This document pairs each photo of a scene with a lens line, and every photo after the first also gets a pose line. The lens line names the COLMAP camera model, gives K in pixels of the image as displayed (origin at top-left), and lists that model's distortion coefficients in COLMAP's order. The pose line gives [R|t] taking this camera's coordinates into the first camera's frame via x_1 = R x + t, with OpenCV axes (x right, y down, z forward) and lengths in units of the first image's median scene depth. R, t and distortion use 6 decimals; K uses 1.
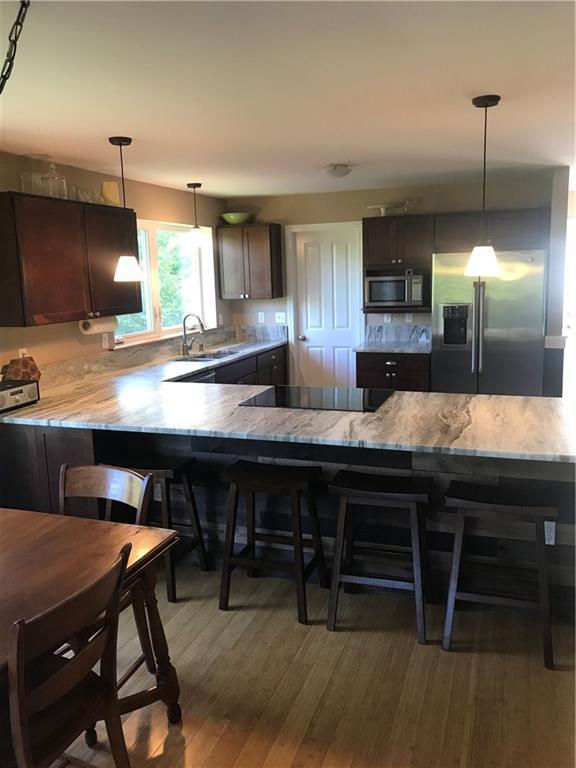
lens RADIAL K [[637.5, 0, 288.0], [0, 637.5, 382.2], [0, 0, 1]] dist [0.028952, -0.042339]
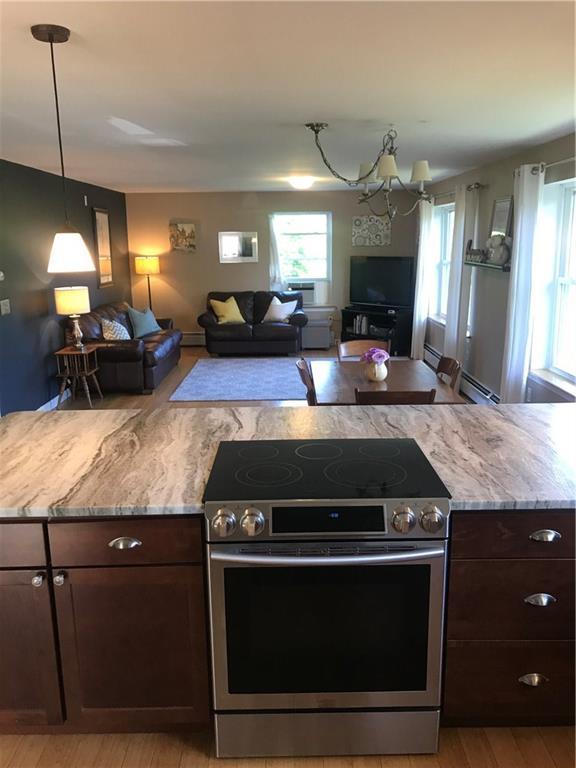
lens RADIAL K [[637.5, 0, 287.4], [0, 637.5, 386.6], [0, 0, 1]] dist [0.028952, -0.042339]
pose [[-0.940344, 0.107732, -0.322718, 0.332125], [-0.030723, 0.917779, 0.395902, -0.356114], [0.338835, 0.382199, -0.859718, 1.831515]]
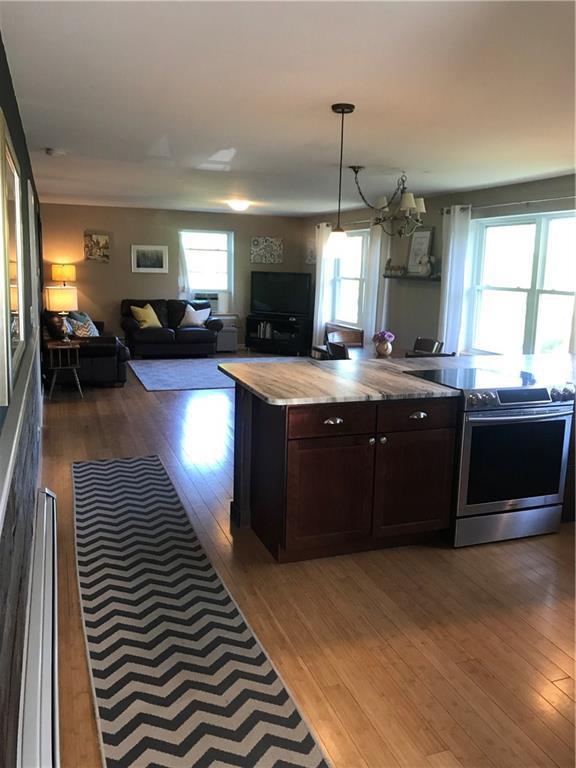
lens RADIAL K [[637.5, 0, 291.4], [0, 637.5, 383.5], [0, 0, 1]] dist [0.028952, -0.042339]
pose [[-0.772615, 0.115437, -0.624291, 0.704574], [-0.126461, 0.935642, 0.329516, -0.344909], [0.622152, 0.333538, -0.708294, 1.862483]]
